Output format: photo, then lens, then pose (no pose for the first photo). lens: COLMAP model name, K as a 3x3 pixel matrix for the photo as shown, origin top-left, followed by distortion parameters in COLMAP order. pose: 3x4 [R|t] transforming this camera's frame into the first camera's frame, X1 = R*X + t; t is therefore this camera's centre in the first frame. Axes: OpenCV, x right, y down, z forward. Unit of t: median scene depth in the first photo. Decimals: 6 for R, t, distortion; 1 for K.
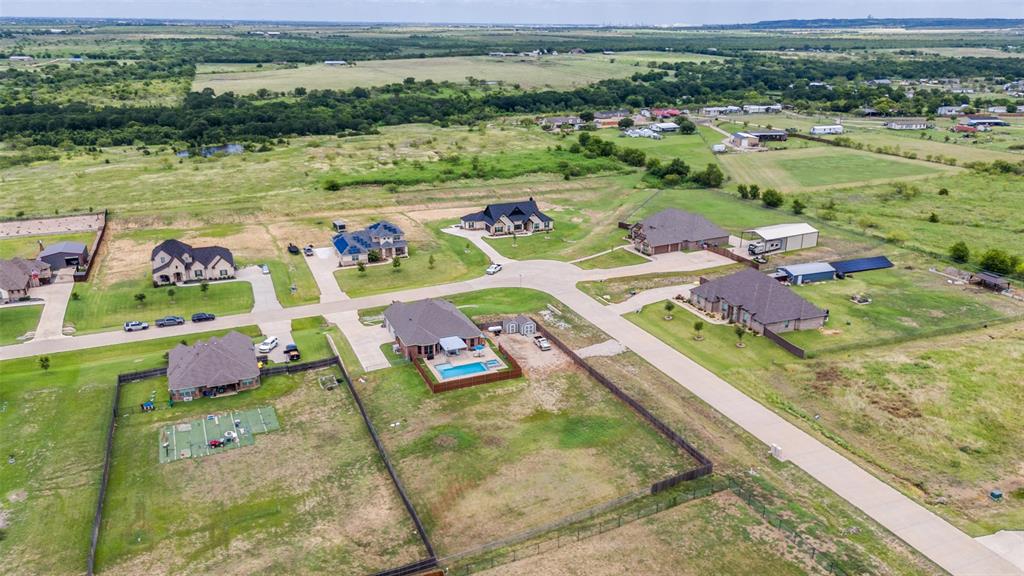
lens RADIAL K [[748.3, 0, 512.0], [0, 748.3, 288.0], [0, 0, 1]] dist [0.086935, -0.091385]
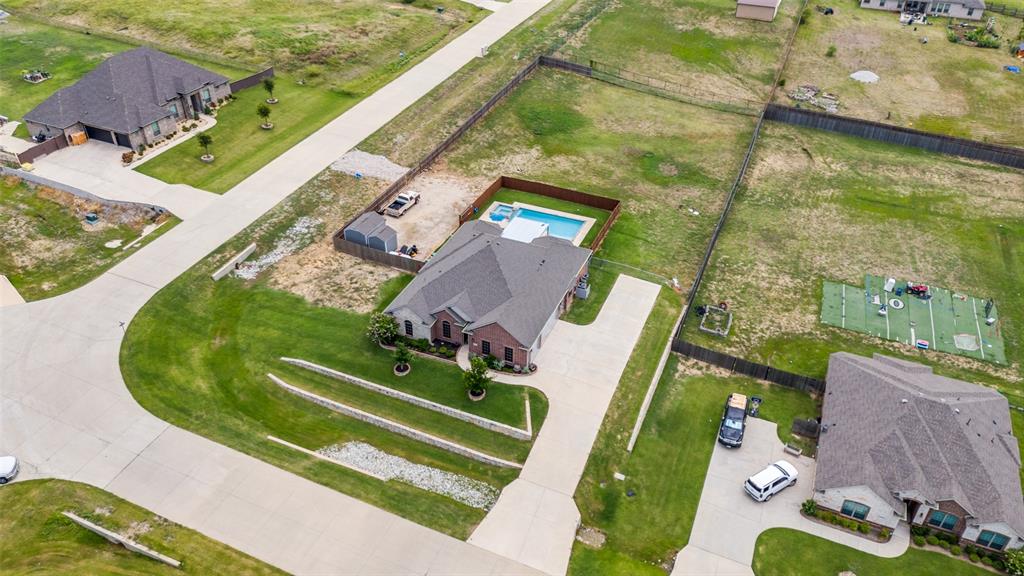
lens RADIAL K [[748.3, 0, 512.0], [0, 748.3, 288.0], [0, 0, 1]] dist [0.086935, -0.091385]
pose [[-0.696276, -0.427461, 0.576608, -0.411012], [0.226392, 0.631536, 0.741558, -0.324072], [-0.681136, 0.646869, -0.342950, 1.152977]]
